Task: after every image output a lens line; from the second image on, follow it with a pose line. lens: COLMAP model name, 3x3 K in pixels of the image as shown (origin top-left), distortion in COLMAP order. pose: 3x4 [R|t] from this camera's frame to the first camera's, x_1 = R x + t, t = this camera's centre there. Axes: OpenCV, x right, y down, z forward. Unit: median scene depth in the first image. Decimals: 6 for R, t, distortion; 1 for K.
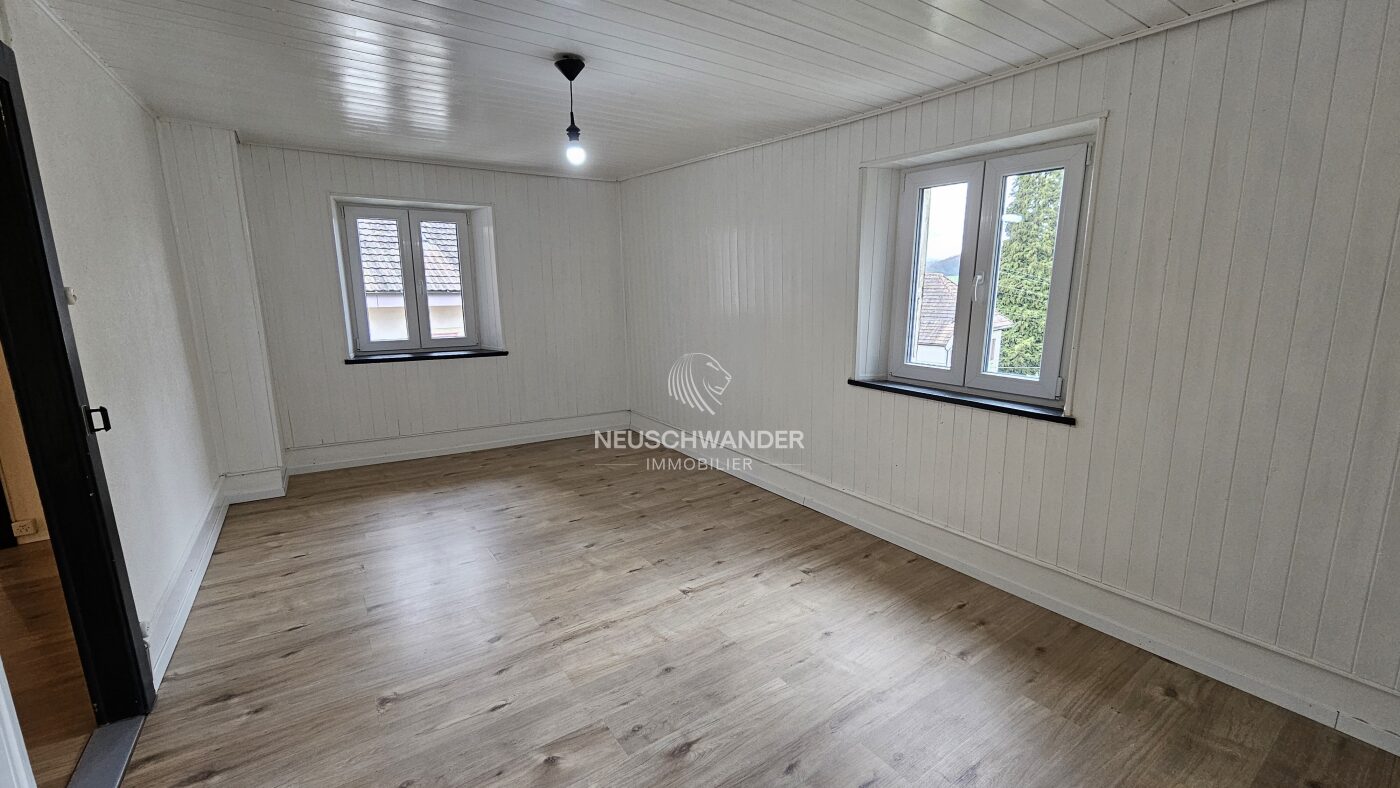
lens RADIAL K [[561.0, 0, 700.0], [0, 561.0, 394.0], [0, 0, 1]] dist [0.000191, 0.000094]
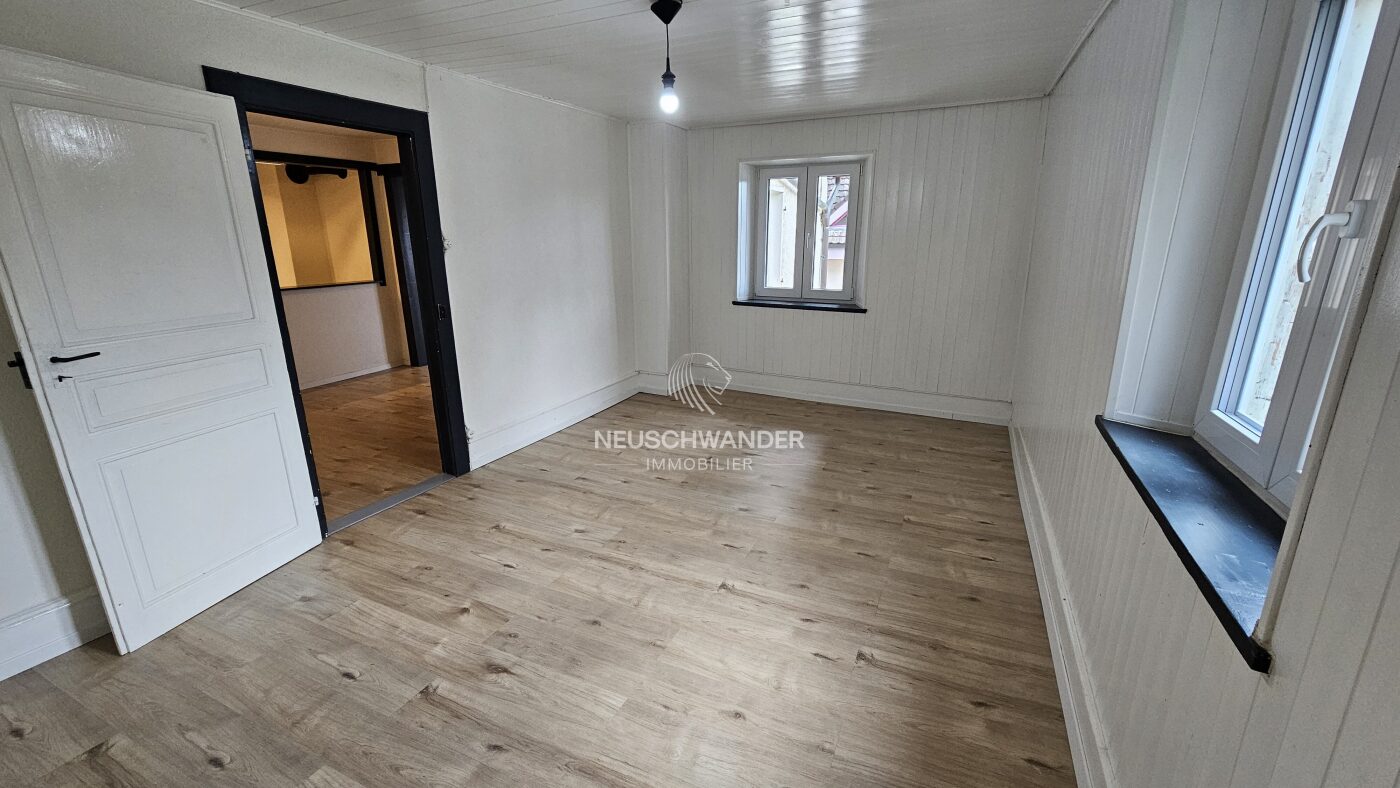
lens RADIAL K [[568.9, 0, 700.0], [0, 568.9, 394.0], [0, 0, 1]] dist [-0.000495, -0.000005]
pose [[0.515491, 0.224474, -0.826971, 0.518127], [-0.161667, 0.973224, 0.163398, -0.072298], [0.841506, 0.049464, 0.537978, 0.377360]]
